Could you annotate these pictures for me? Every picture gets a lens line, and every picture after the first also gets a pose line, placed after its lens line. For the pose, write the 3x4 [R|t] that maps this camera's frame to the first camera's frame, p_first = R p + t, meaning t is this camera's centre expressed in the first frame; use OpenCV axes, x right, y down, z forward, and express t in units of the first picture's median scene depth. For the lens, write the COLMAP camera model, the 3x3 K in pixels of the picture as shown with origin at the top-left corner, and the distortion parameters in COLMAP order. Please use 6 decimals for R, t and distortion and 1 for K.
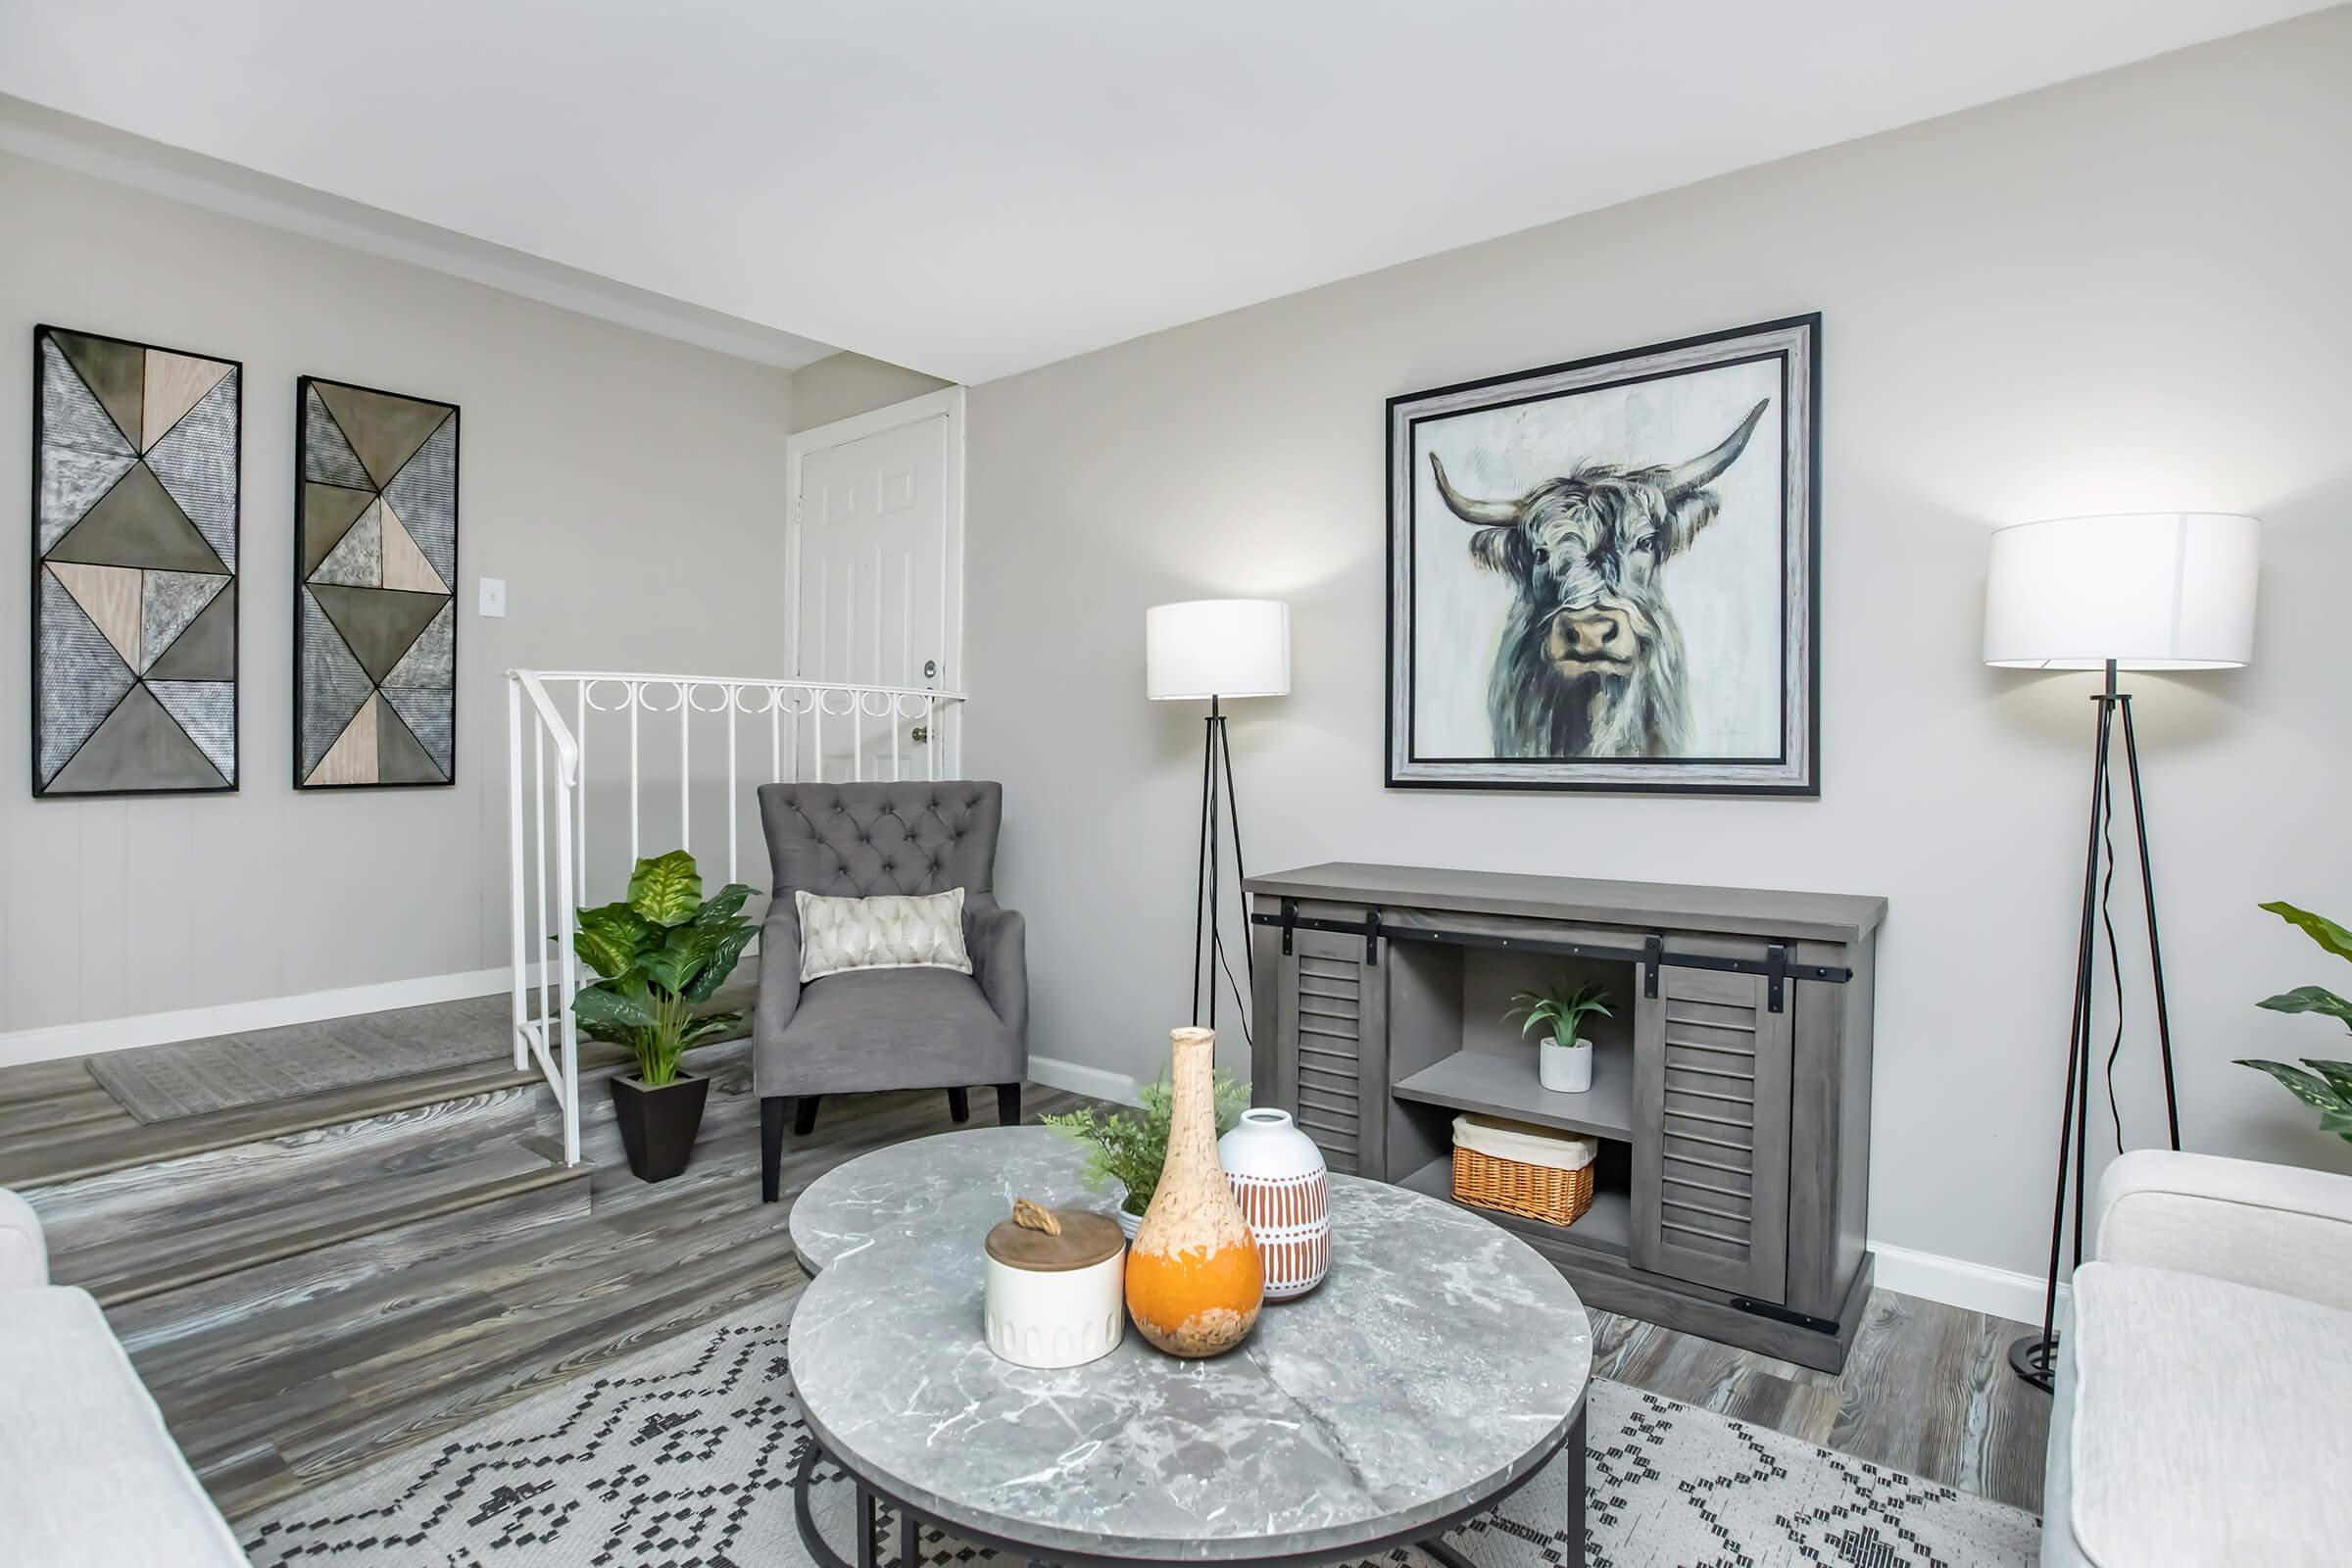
lens RADIAL K [[1175.6, 0, 1129.4], [0, 1175.6, 758.6], [0, 0, 1]] dist [-0.039939, 0.006580]
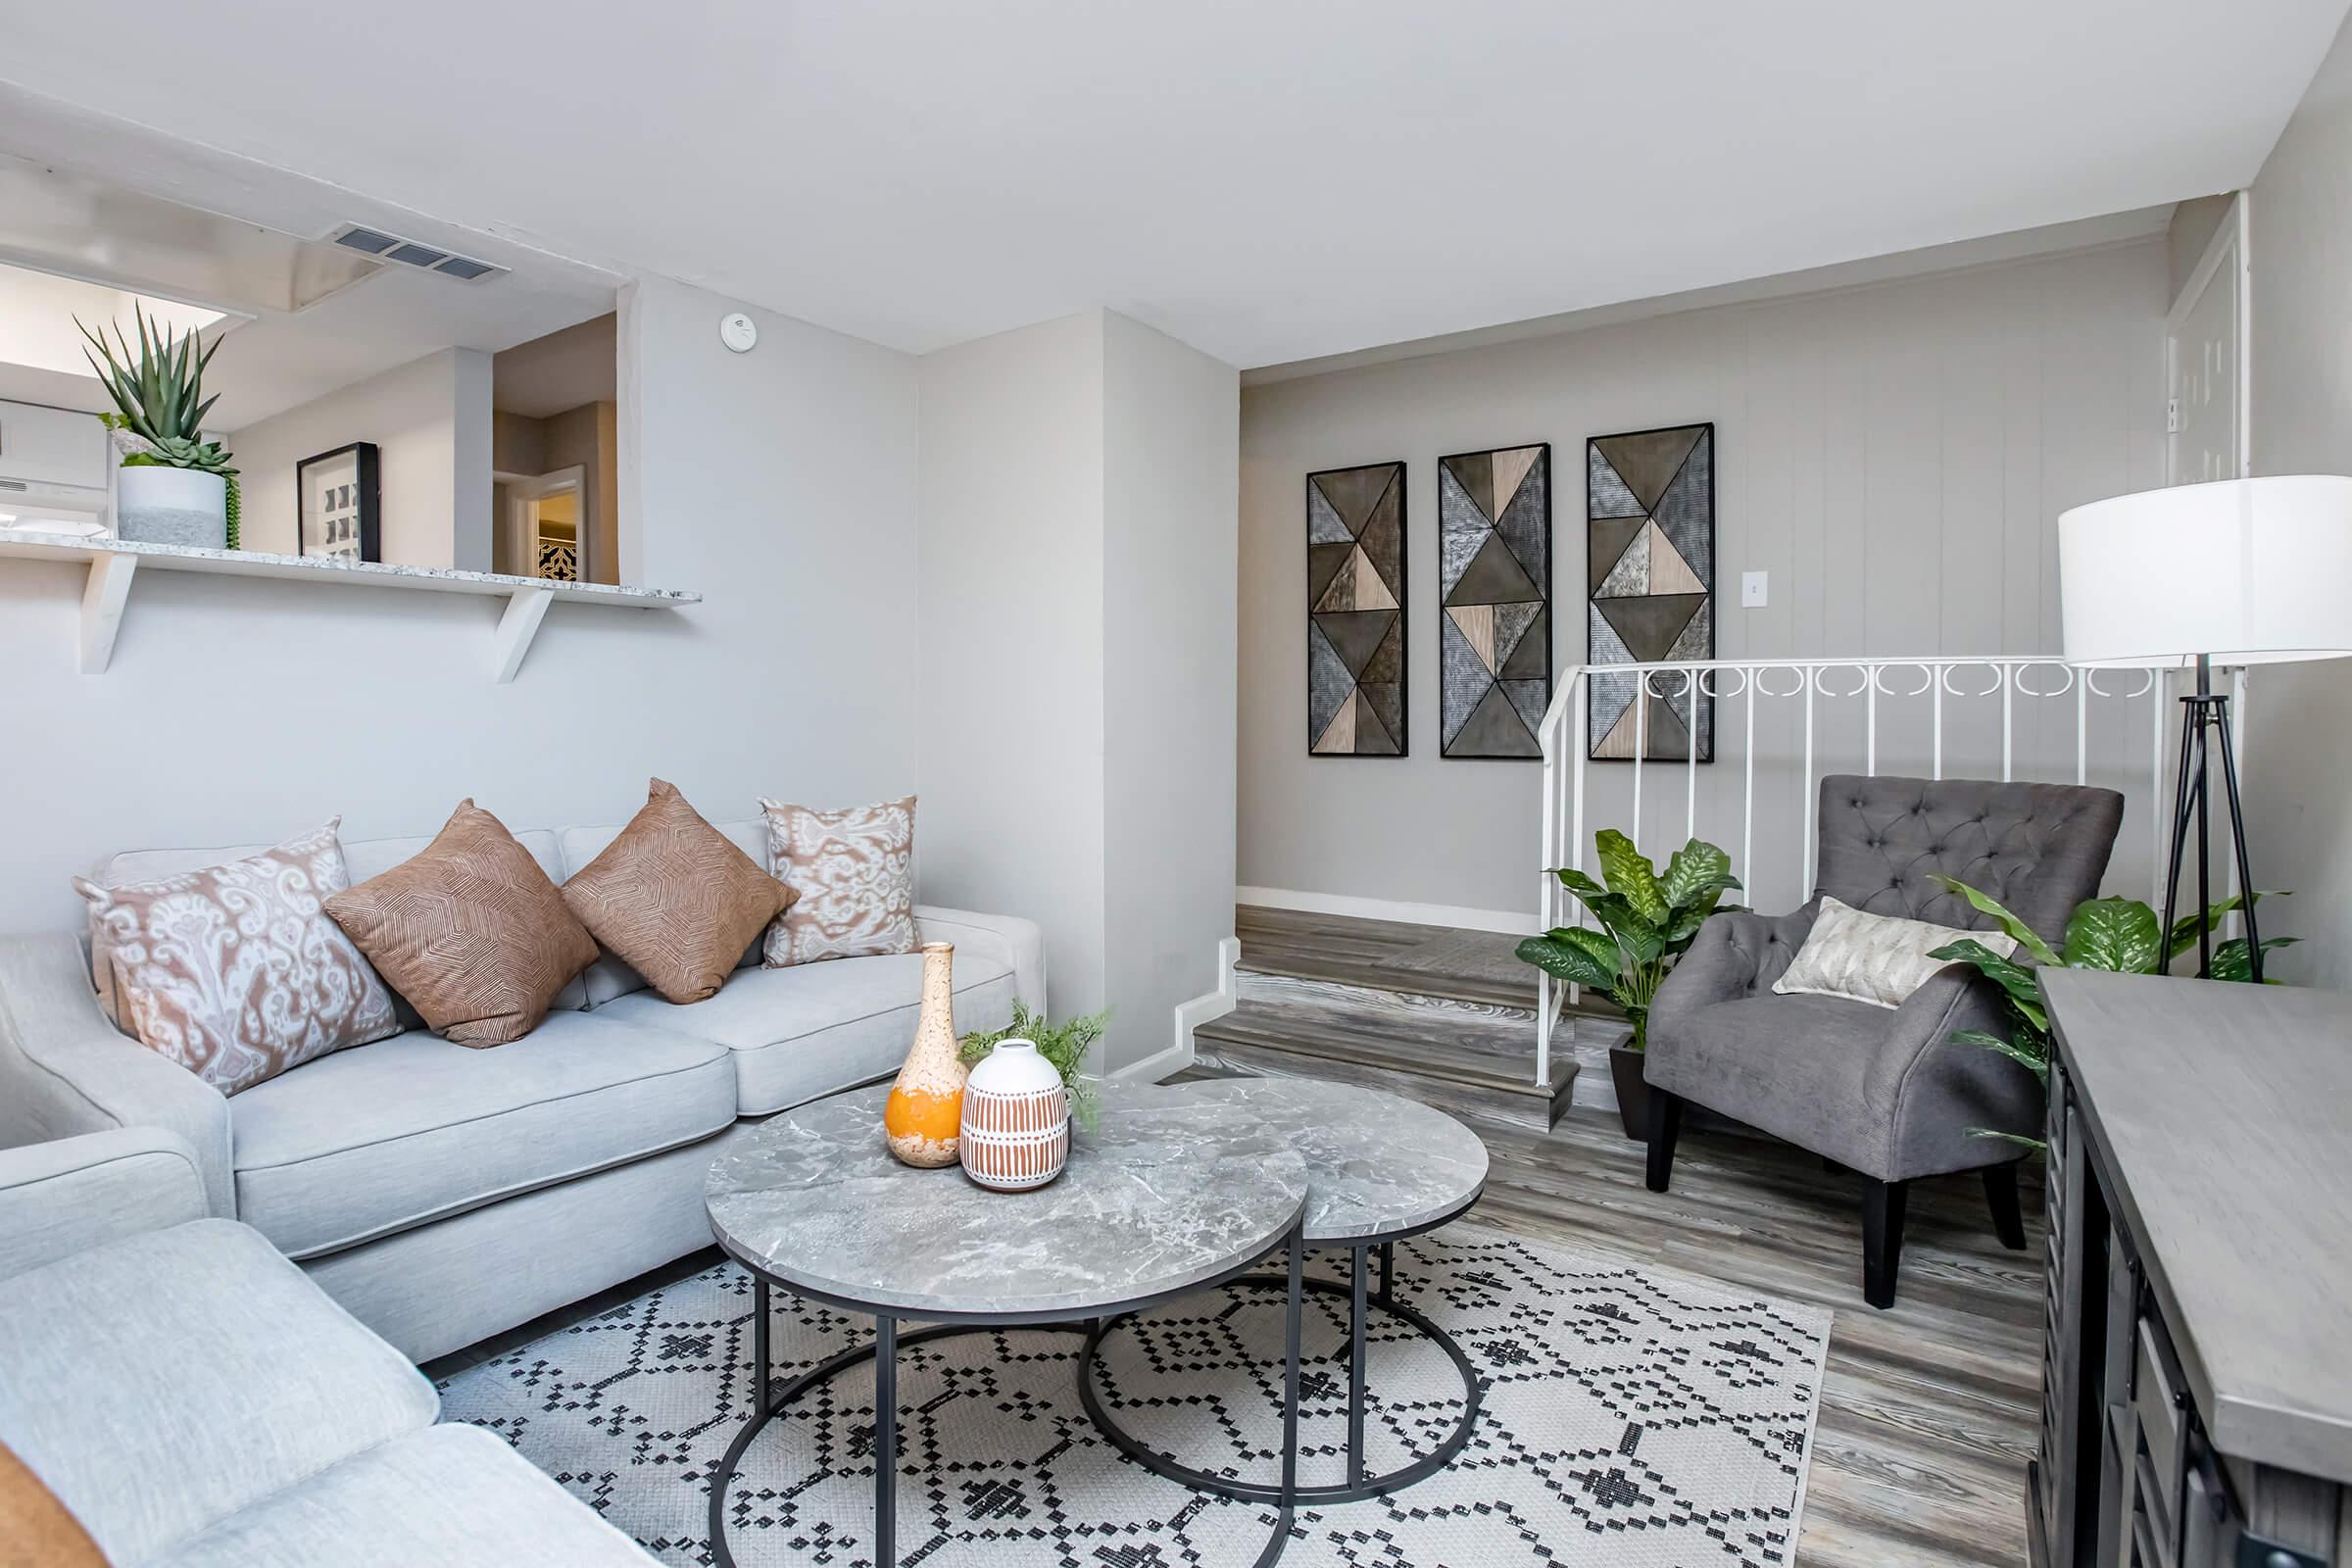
lens RADIAL K [[1175.6, 0, 1148.0], [0, 1175.6, 720.4], [0, 0, 1]] dist [-0.039939, 0.006580]
pose [[0.065945, 0.008252, -0.997789, 0.646063], [-0.015402, 0.999855, 0.007251, -0.023141], [0.997704, 0.014890, 0.066063, 0.499640]]
